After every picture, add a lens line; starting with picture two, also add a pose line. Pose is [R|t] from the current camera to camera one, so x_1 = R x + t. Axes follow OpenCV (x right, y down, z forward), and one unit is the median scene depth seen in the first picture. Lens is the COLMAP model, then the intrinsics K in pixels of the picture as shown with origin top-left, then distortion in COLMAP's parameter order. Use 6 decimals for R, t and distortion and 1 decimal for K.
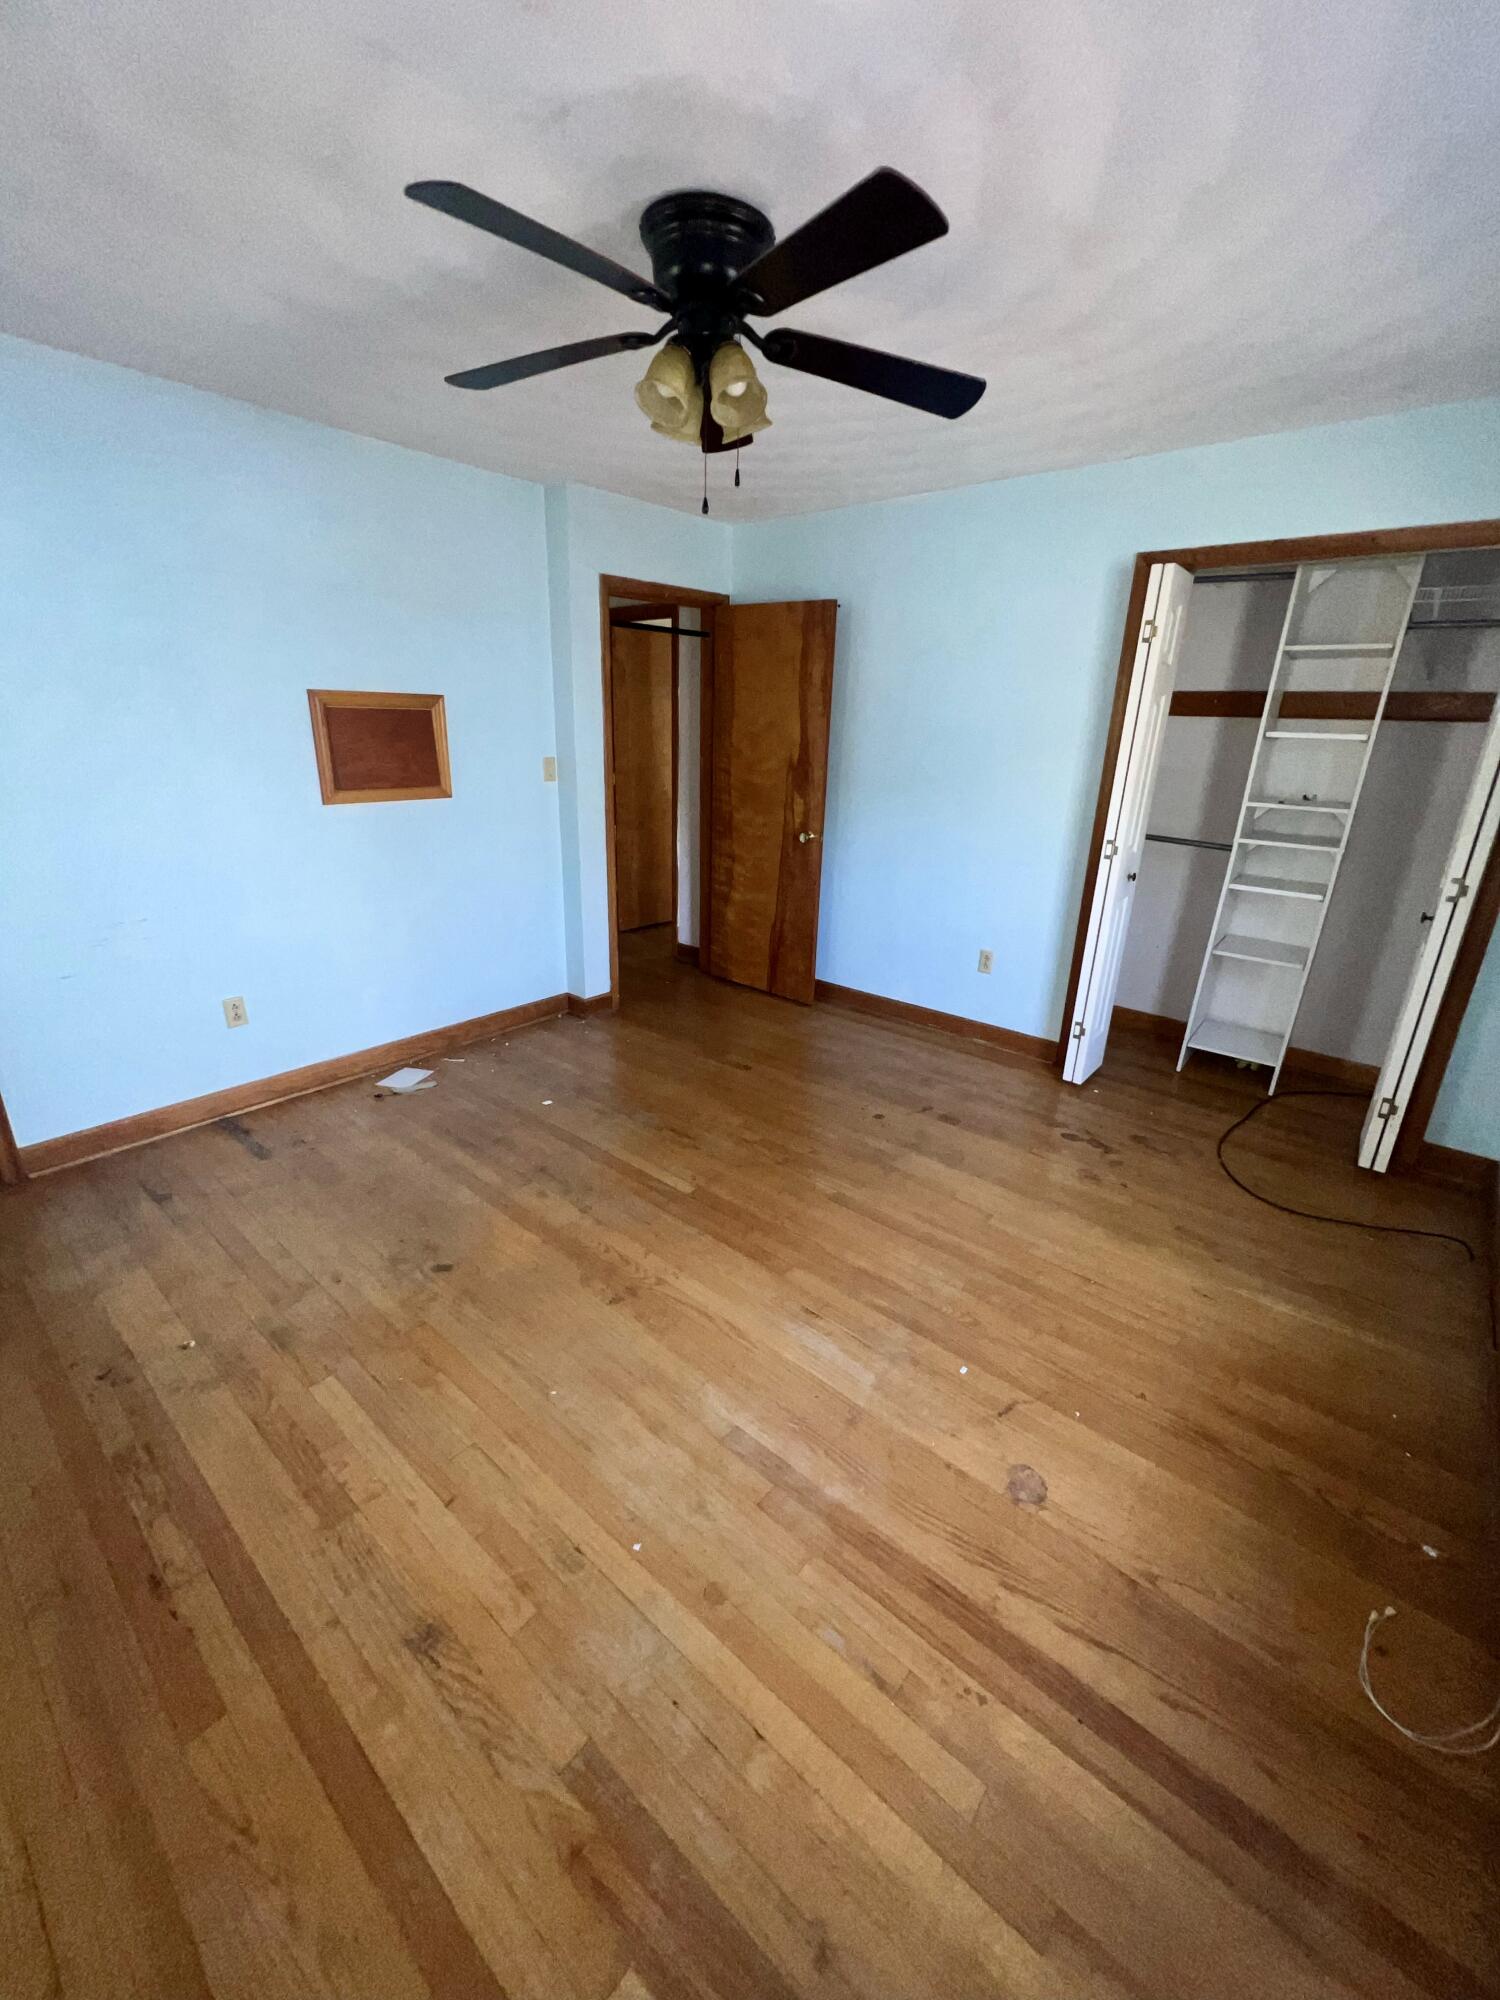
lens RADIAL K [[801.0, 0, 750.0], [0, 801.0, 1000.0], [0, 0, 1]] dist [-0.012400, 0.000062]
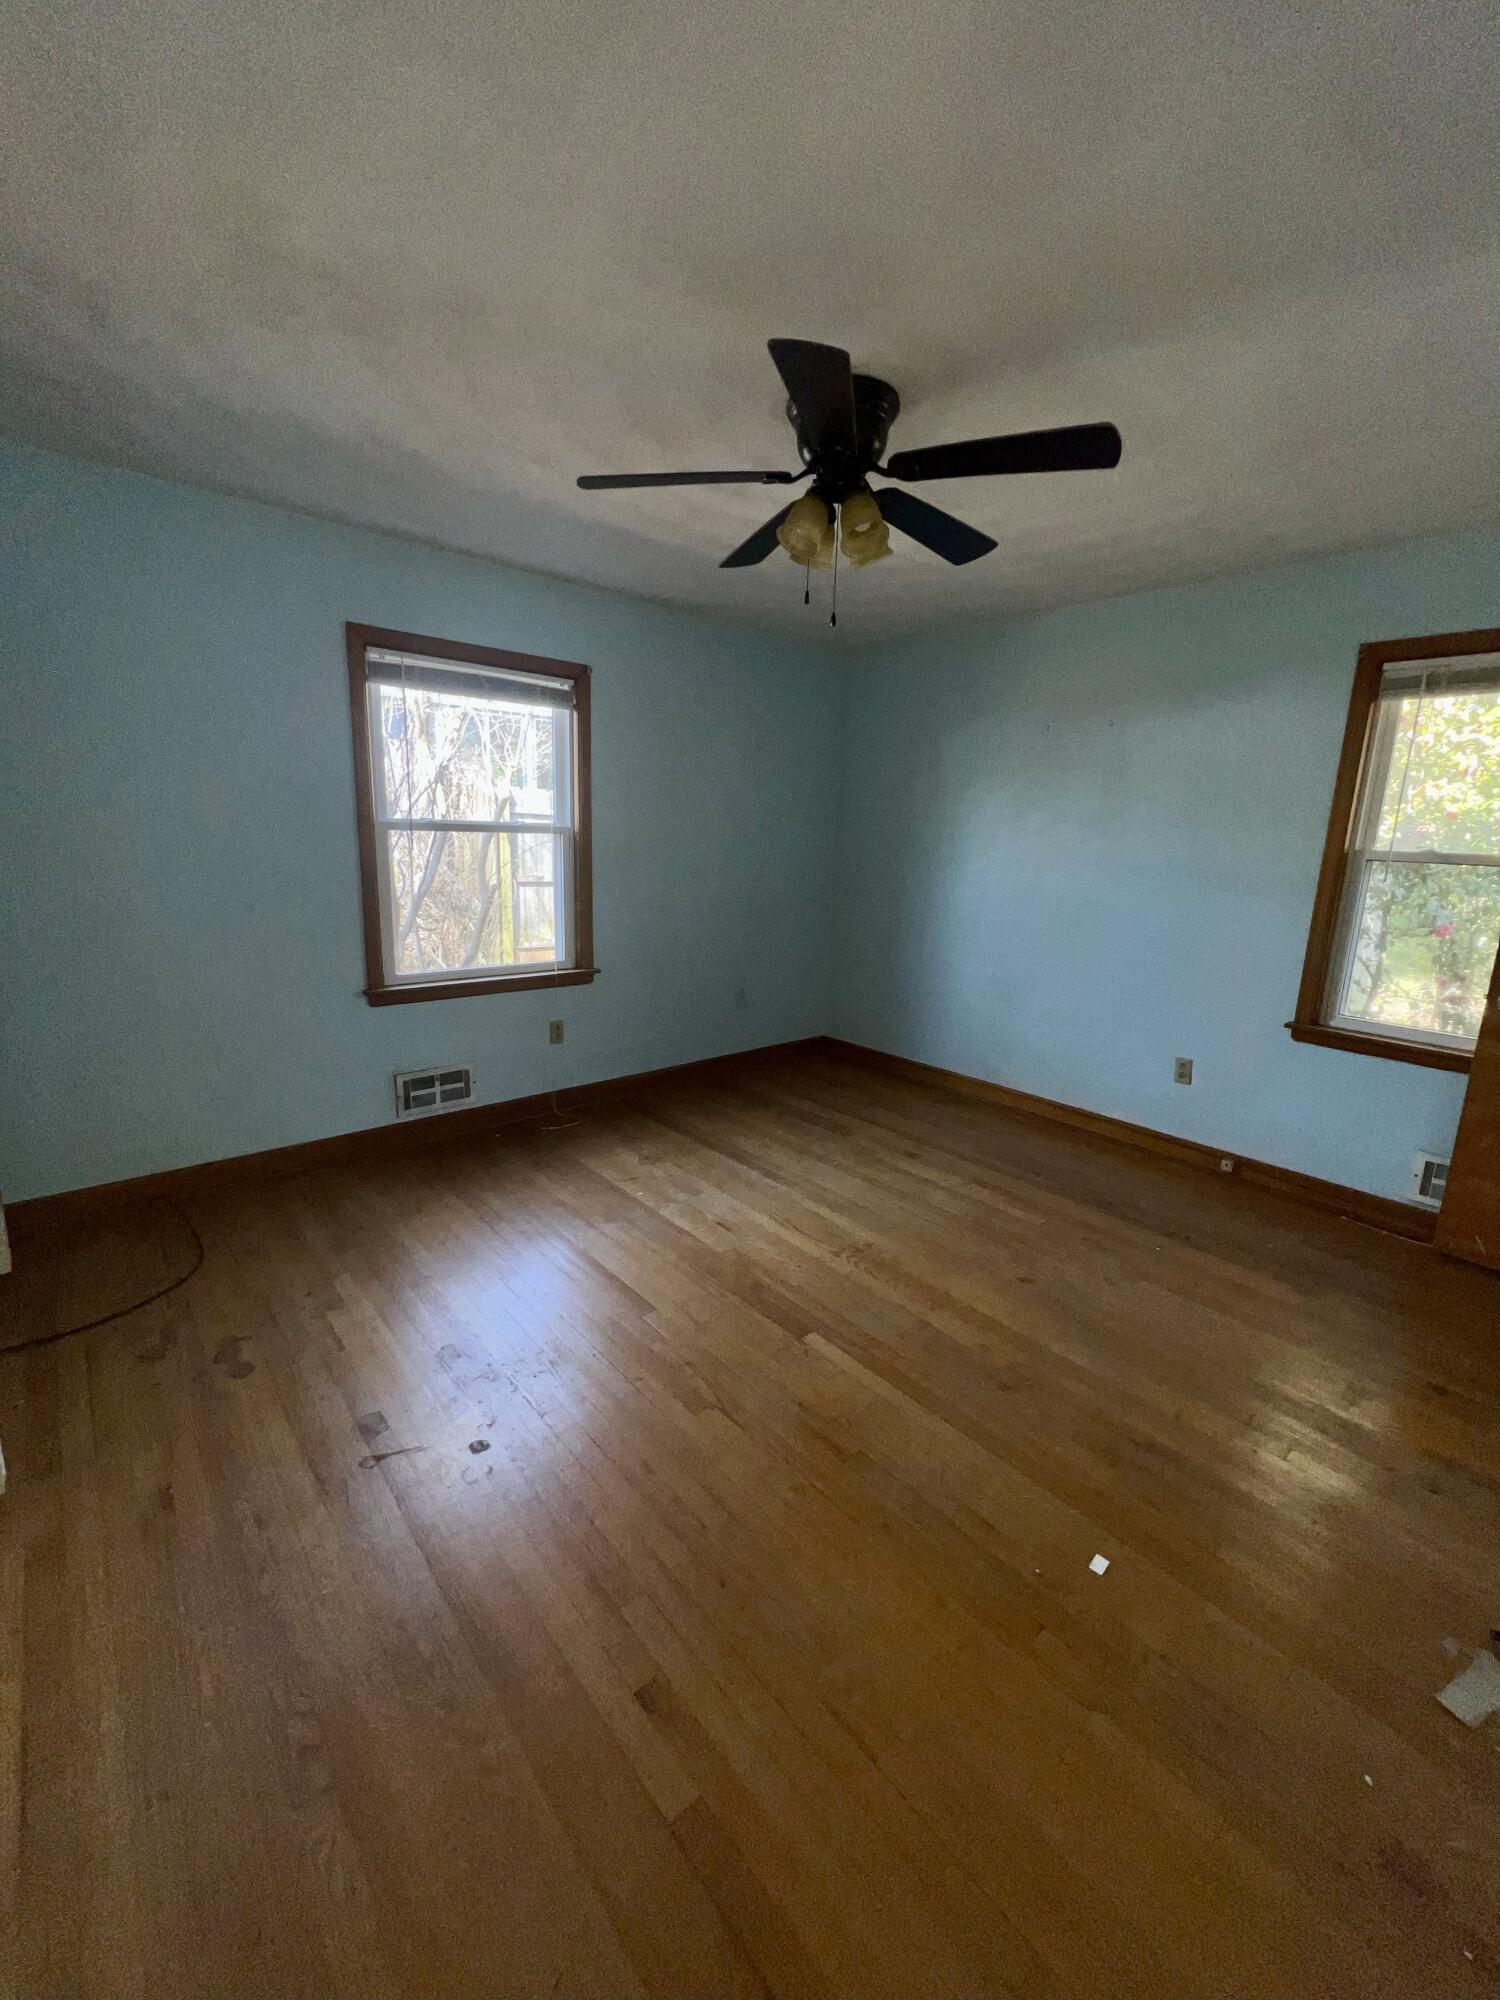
lens RADIAL K [[801.0, 0, 750.0], [0, 801.0, 1000.0], [0, 0, 1]] dist [-0.012400, 0.000062]
pose [[-0.987042, -0.089826, 0.132964, -0.117982], [-0.007697, 0.854179, 0.519922, -0.653663], [-0.160277, 0.512161, -0.843802, 1.976579]]
